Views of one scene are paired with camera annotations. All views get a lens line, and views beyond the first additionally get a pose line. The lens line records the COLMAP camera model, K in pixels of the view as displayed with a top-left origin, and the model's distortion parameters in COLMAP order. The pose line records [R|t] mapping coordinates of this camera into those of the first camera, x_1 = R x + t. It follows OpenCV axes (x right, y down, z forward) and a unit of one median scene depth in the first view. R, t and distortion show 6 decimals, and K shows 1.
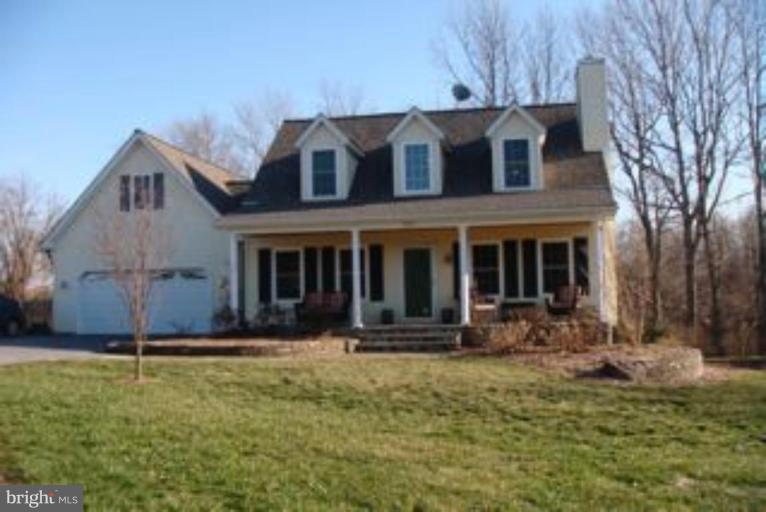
lens RADIAL K [[784.0, 0, 383.0], [0, 784.0, 256.0], [0, 0, 1]] dist [-0.140191, 0.000276]
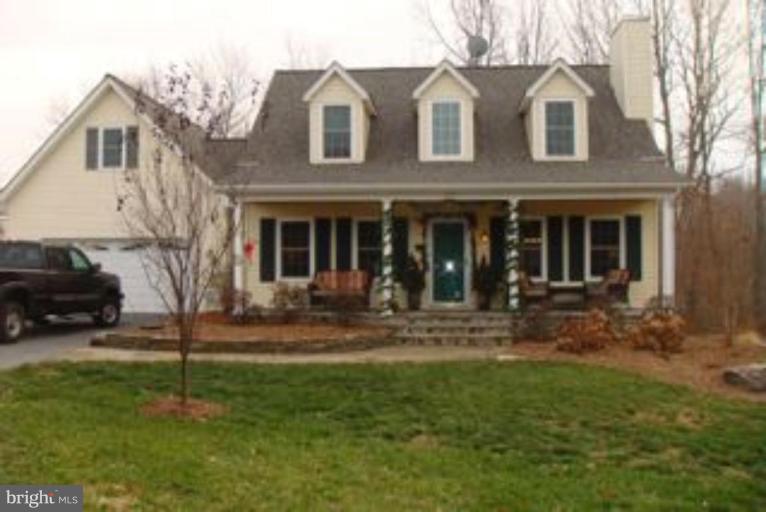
lens RADIAL K [[784.0, 0, 383.0], [0, 784.0, 256.0], [0, 0, 1]] dist [-0.140191, 0.000276]
pose [[0.994328, 0.019203, 0.104611, -0.114830], [-0.023981, 0.998717, 0.044604, -0.009264], [-0.103620, -0.046860, 0.993512, 0.136788]]
